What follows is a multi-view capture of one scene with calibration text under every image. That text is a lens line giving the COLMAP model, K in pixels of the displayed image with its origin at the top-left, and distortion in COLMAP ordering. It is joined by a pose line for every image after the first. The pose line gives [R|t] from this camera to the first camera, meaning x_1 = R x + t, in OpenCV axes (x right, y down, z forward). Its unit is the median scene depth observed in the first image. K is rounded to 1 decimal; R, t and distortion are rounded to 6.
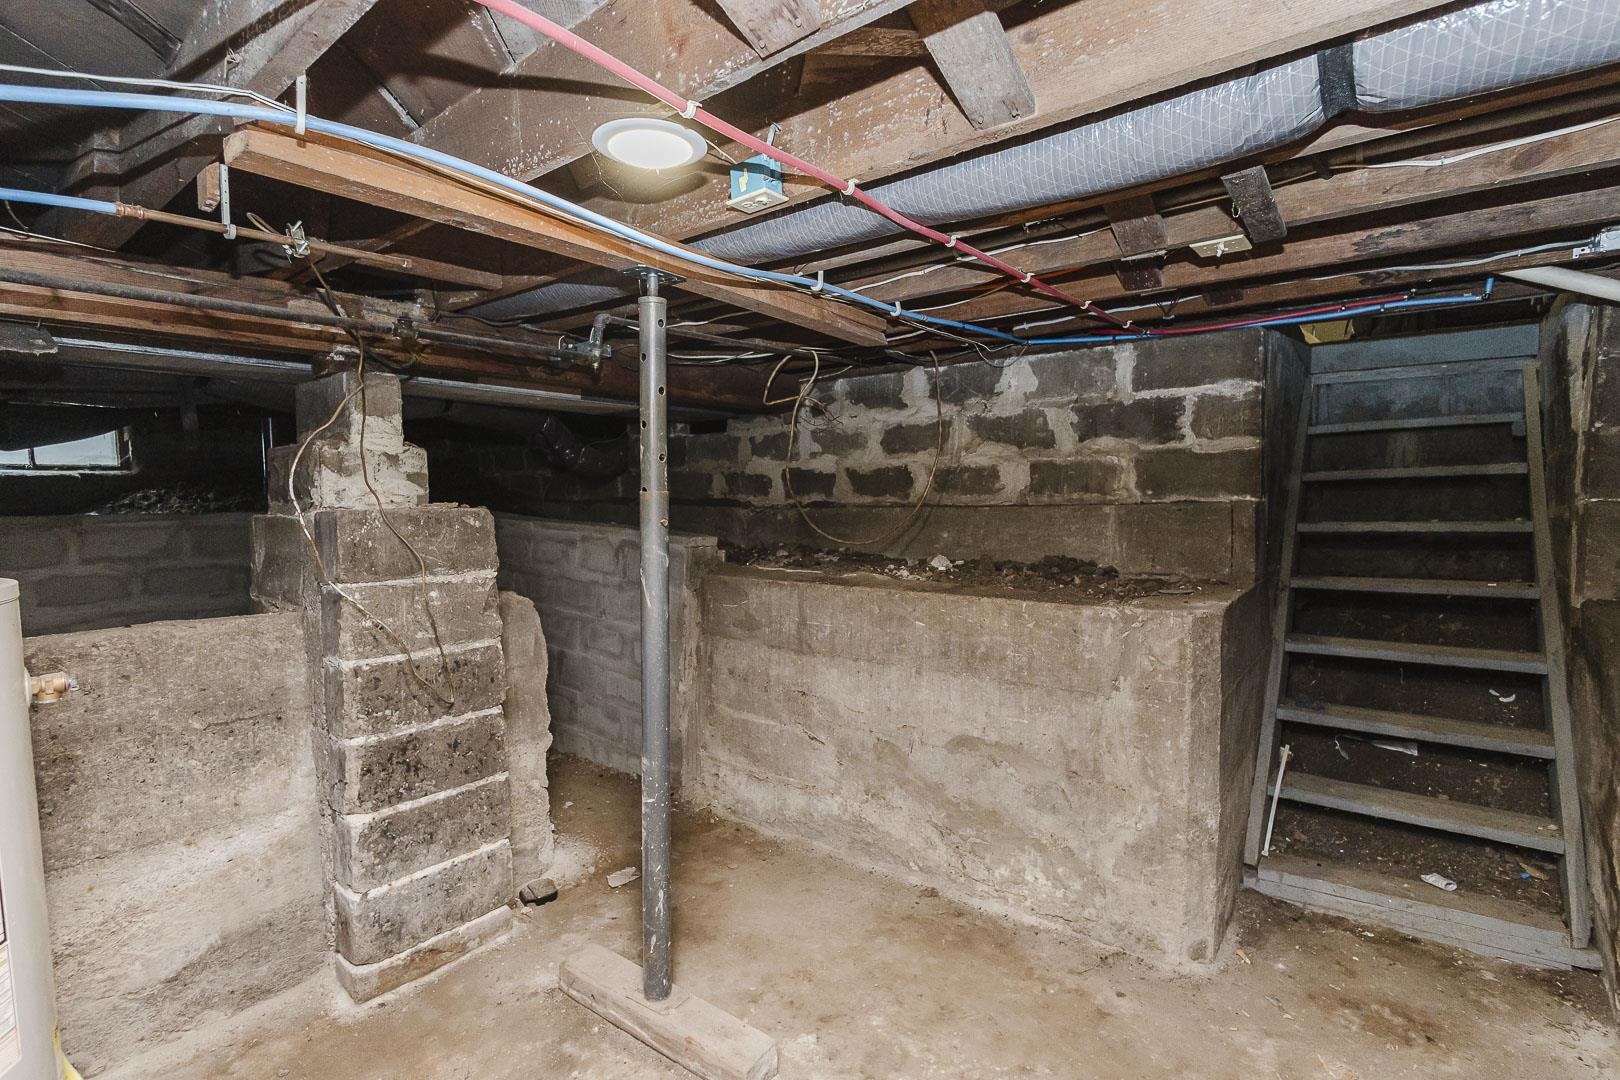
lens RADIAL K [[743.5, 0, 814.8], [0, 743.5, 539.0], [0, 0, 1]] dist [0.010614, -0.003066]
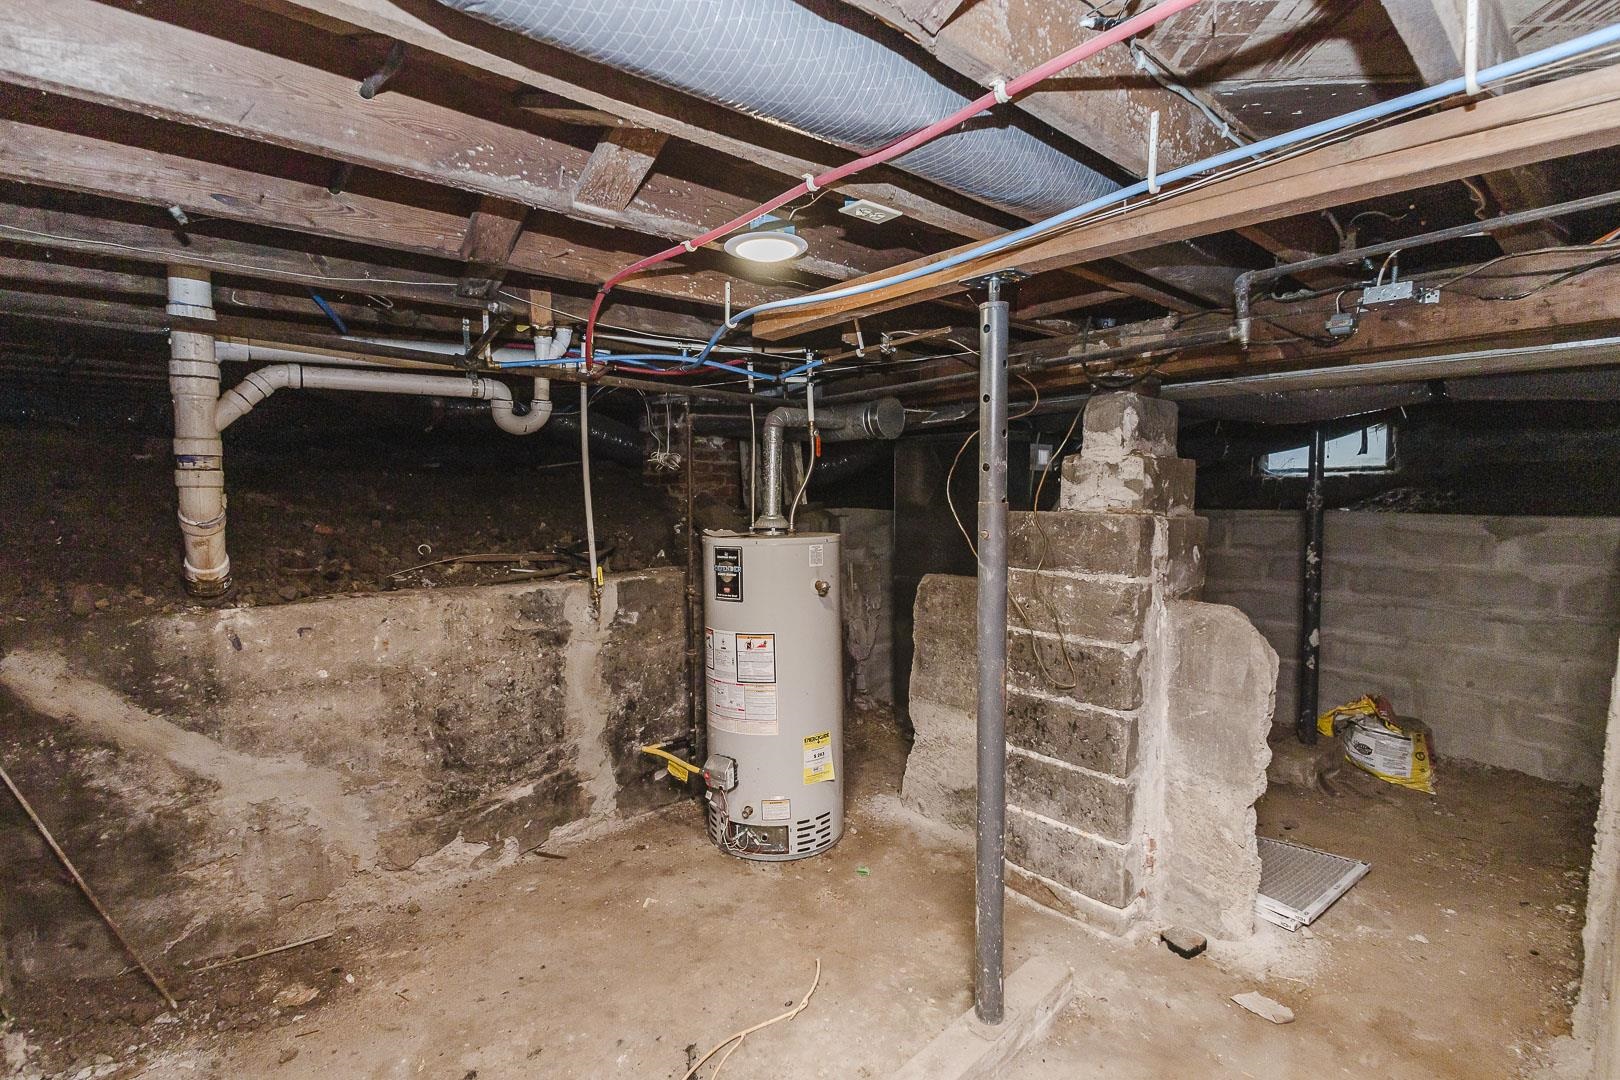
lens RADIAL K [[743.5, 0, 813.1], [0, 743.5, 540.0], [0, 0, 1]] dist [0.010614, -0.003066]
pose [[-0.174986, 0.068297, -0.982199, 0.653175], [-0.053686, 0.995445, 0.078783, -0.065736], [0.983106, 0.066517, -0.170522, 0.787954]]
